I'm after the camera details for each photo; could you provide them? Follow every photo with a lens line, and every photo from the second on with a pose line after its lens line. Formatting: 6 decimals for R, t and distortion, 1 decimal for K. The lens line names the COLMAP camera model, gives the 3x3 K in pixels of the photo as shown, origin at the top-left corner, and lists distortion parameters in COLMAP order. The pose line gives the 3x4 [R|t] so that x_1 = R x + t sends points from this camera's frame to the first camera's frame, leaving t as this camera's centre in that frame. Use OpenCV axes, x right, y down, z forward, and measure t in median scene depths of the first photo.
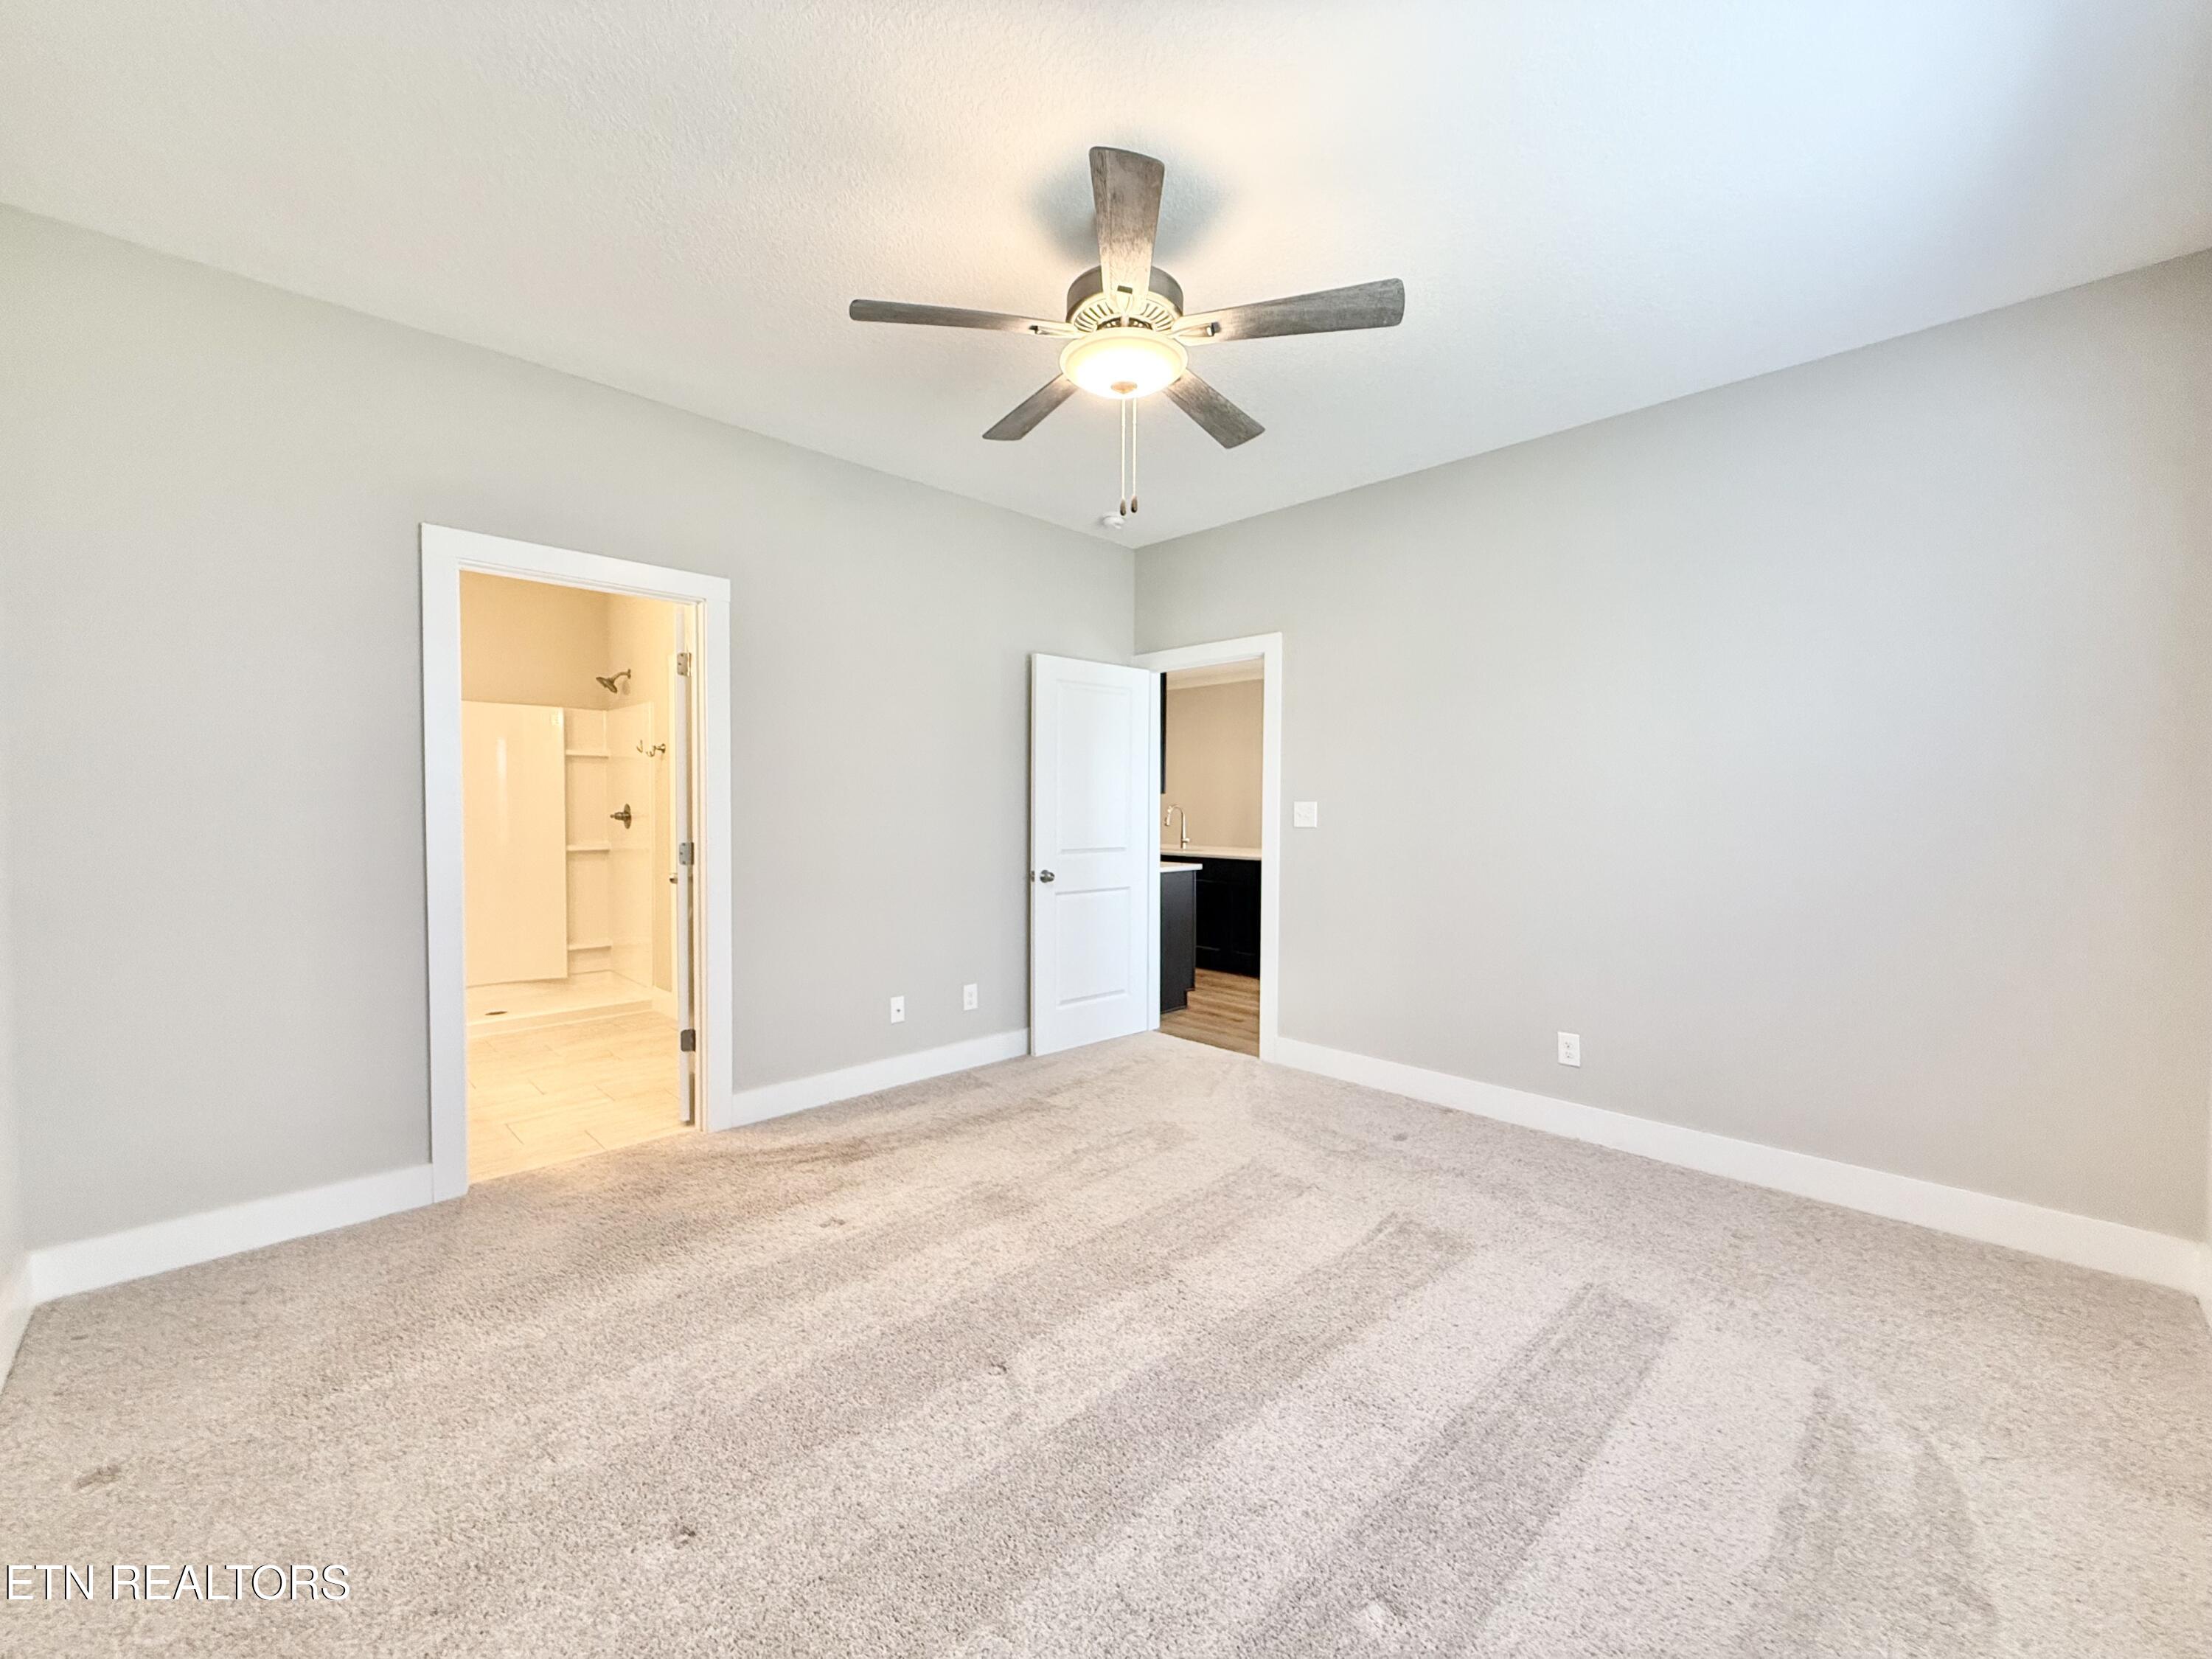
lens RADIAL K [[884.9, 0, 1103.2], [0, 884.9, 831.5], [0, 0, 1]] dist [-0.000825, 0.000802]
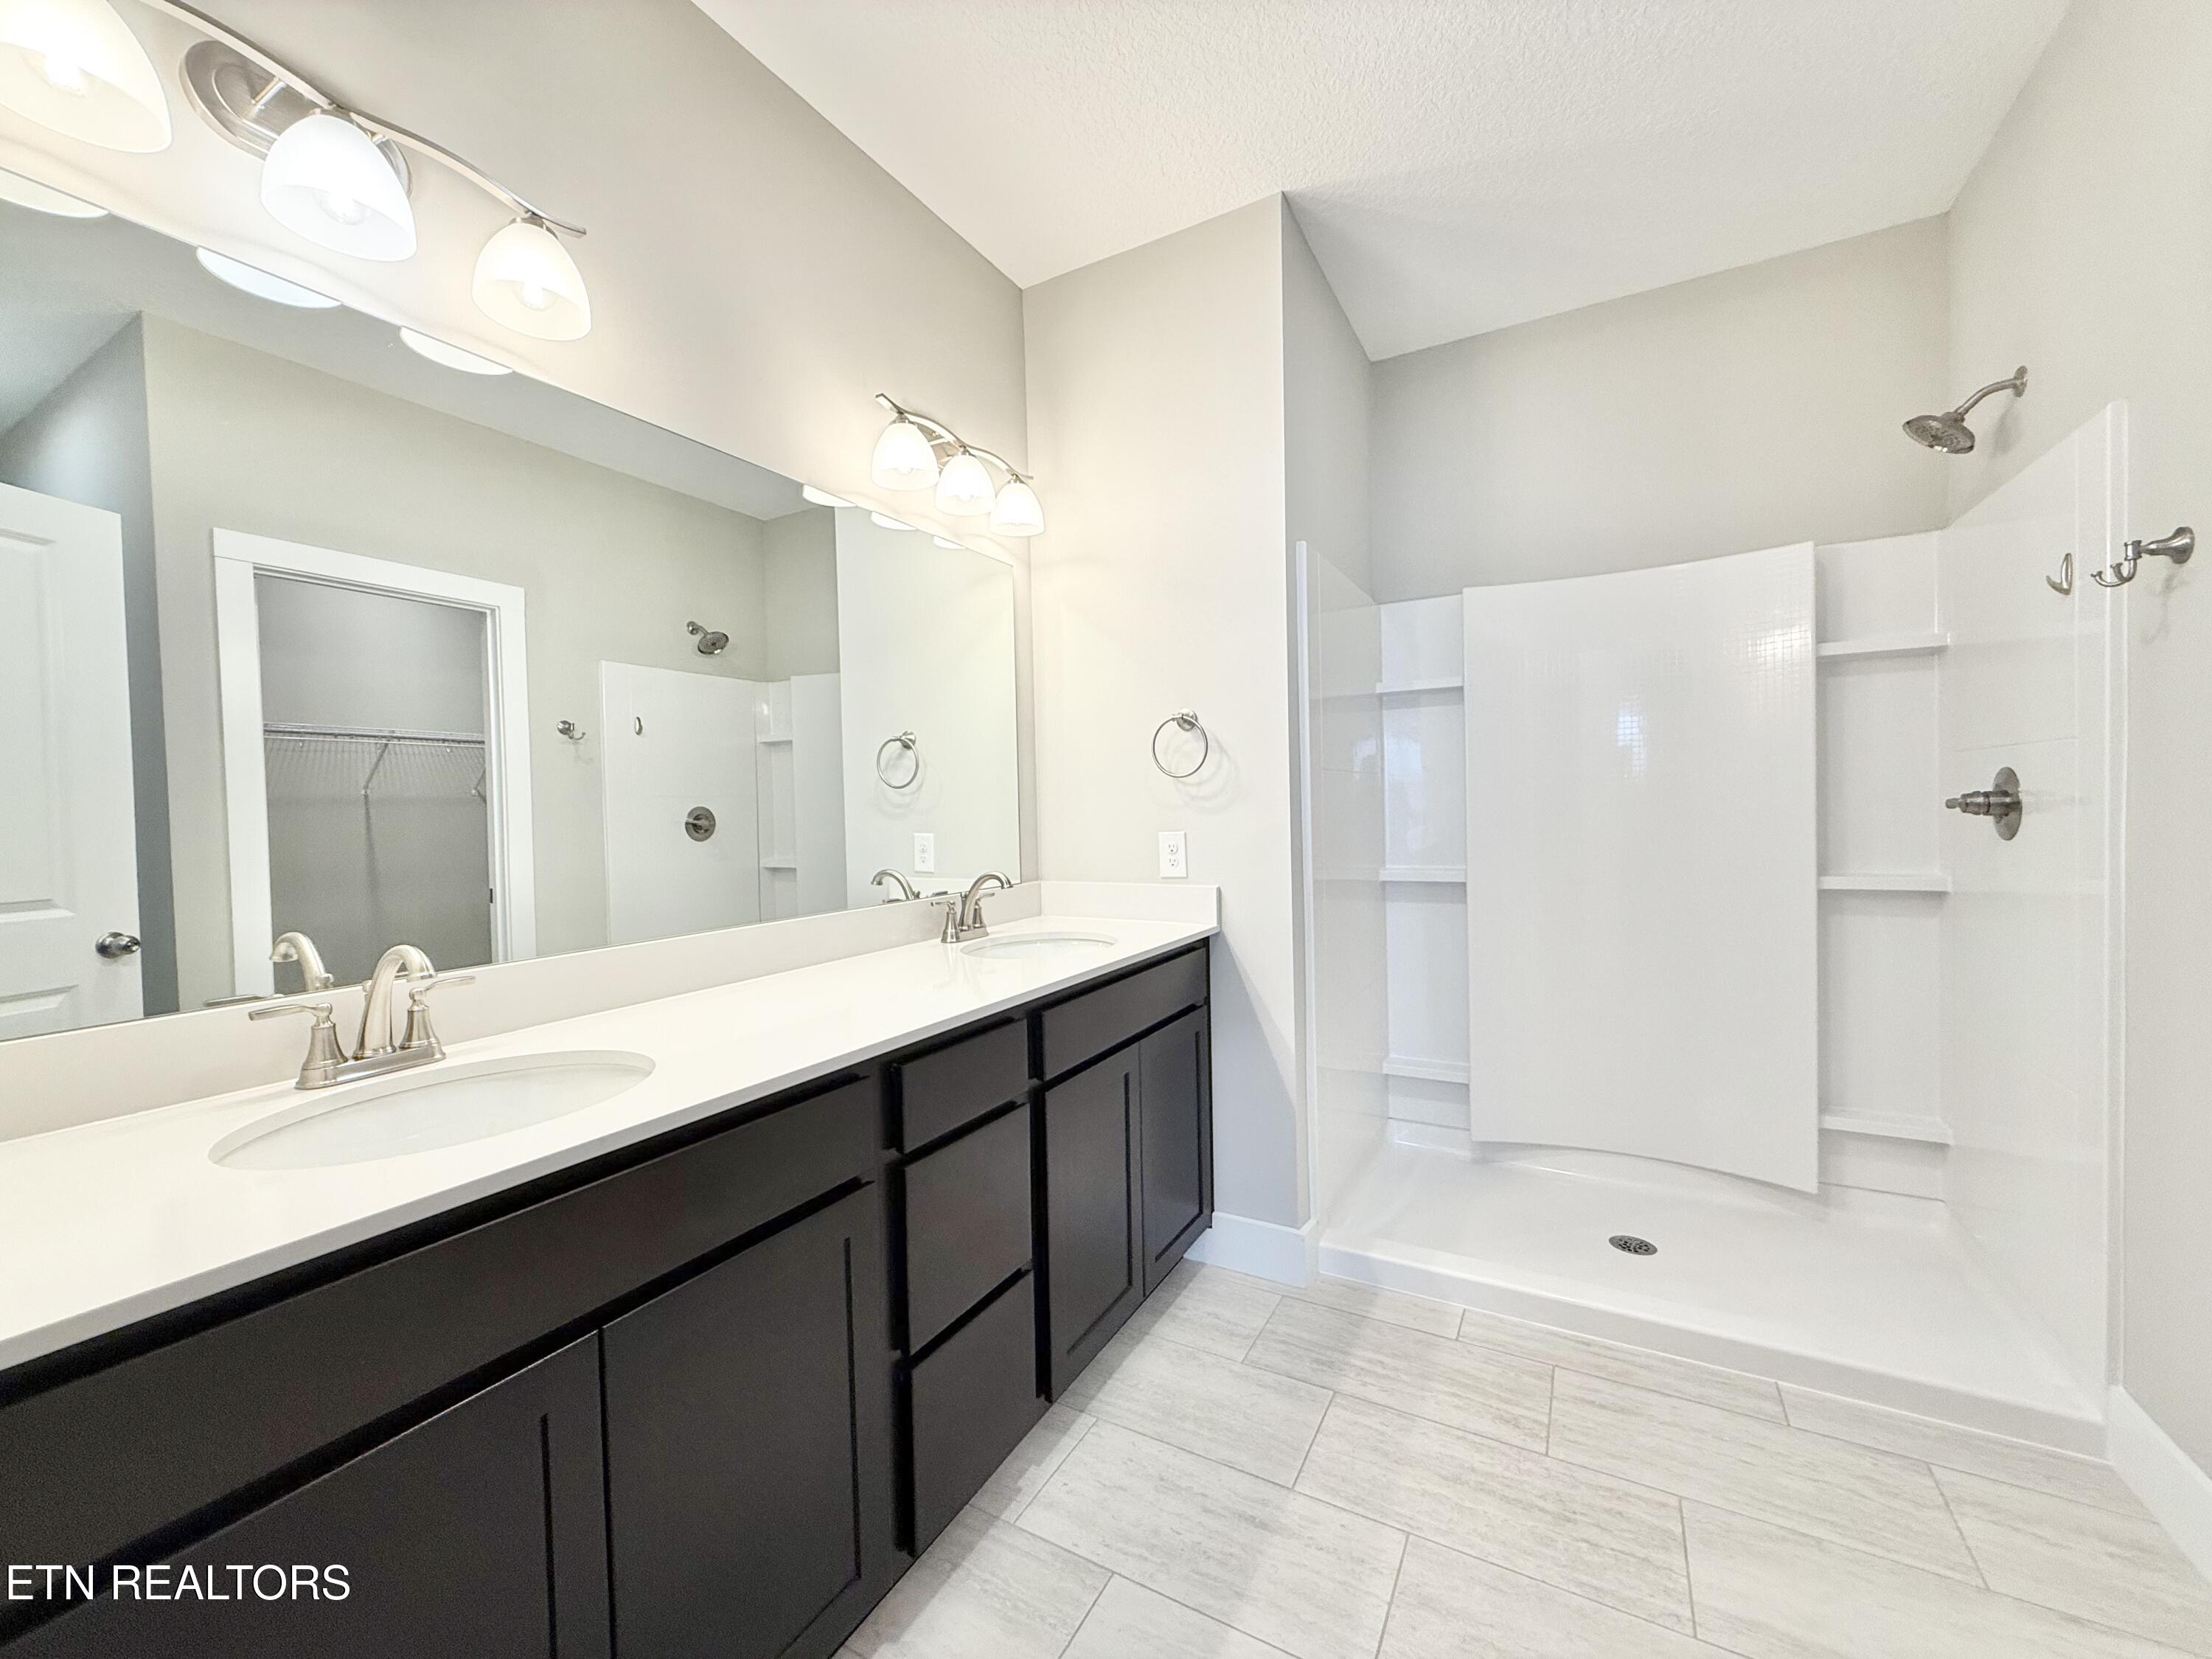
lens RADIAL K [[884.9, 0, 1089.0], [0, 884.9, 818.3], [0, 0, 1]] dist [-0.000825, 0.000802]
pose [[0.265085, 0.008671, -0.964186, -0.299670], [-0.004754, 0.999959, 0.007686, -0.012175], [0.964213, 0.002546, 0.265115, 0.562491]]
